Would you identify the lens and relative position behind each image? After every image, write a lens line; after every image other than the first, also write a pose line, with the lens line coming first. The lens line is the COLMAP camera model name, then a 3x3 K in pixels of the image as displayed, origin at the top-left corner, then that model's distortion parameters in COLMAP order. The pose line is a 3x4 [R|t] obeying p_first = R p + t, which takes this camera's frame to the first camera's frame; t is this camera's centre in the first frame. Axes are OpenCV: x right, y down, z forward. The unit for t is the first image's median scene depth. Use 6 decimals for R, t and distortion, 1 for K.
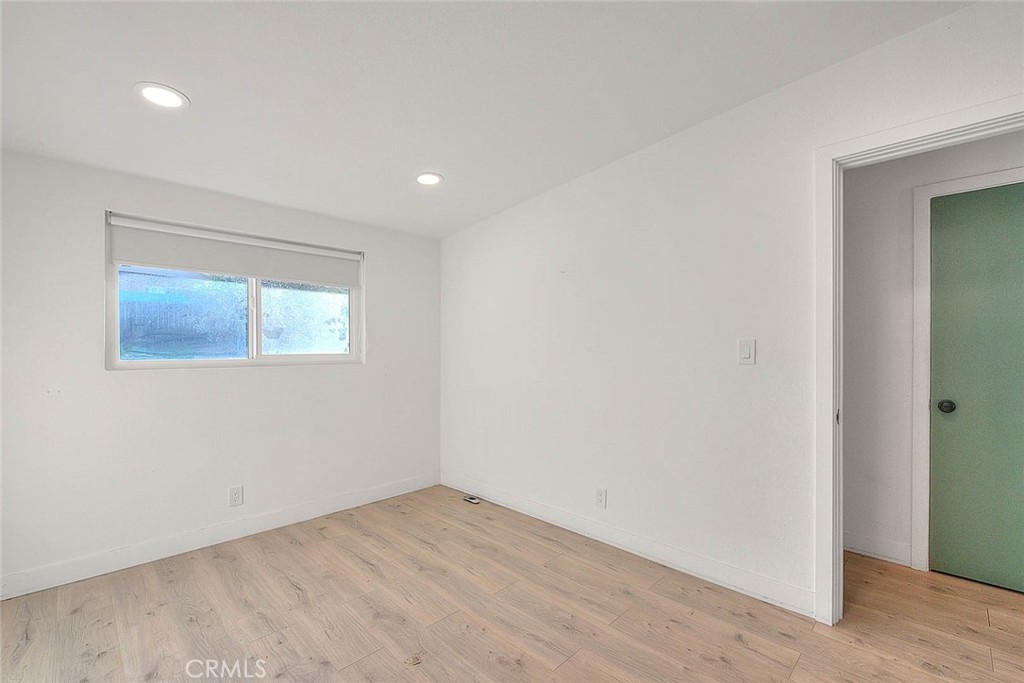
lens RADIAL K [[429.8, 0, 510.9], [0, 429.8, 349.8], [0, 0, 1]] dist [0.002017, -0.000399]
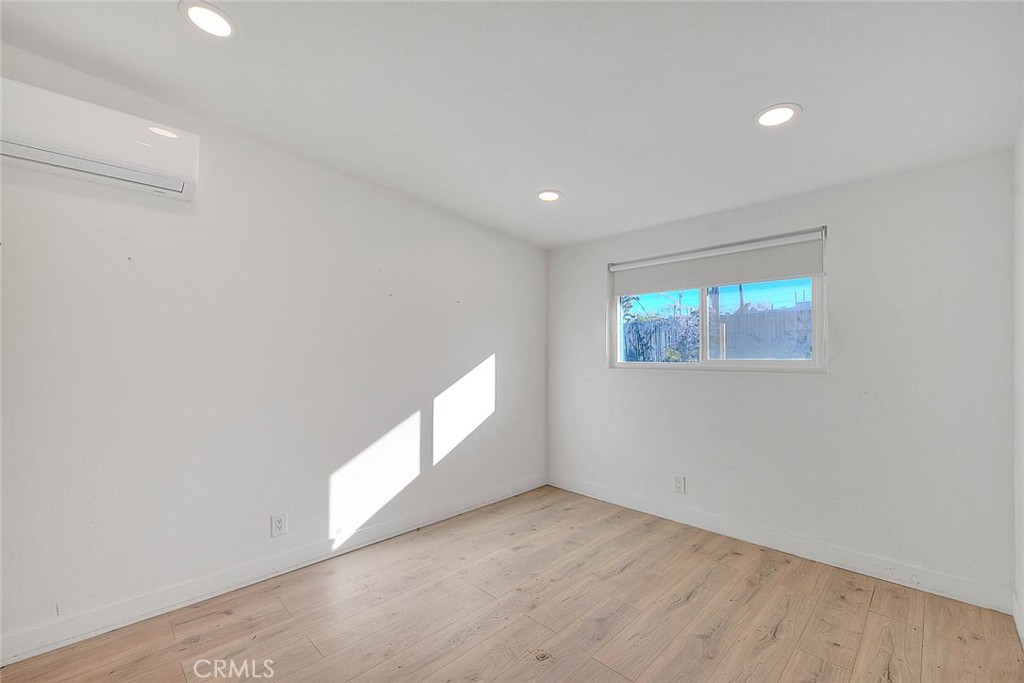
lens RADIAL K [[429.8, 0, 509.5], [0, 429.8, 342.6], [0, 0, 1]] dist [0.002017, -0.000399]
pose [[0.012911, -0.020473, -0.999707, 0.527014], [-0.000425, 0.999790, -0.020480, -0.009799], [0.999917, 0.000689, 0.012900, 0.573926]]
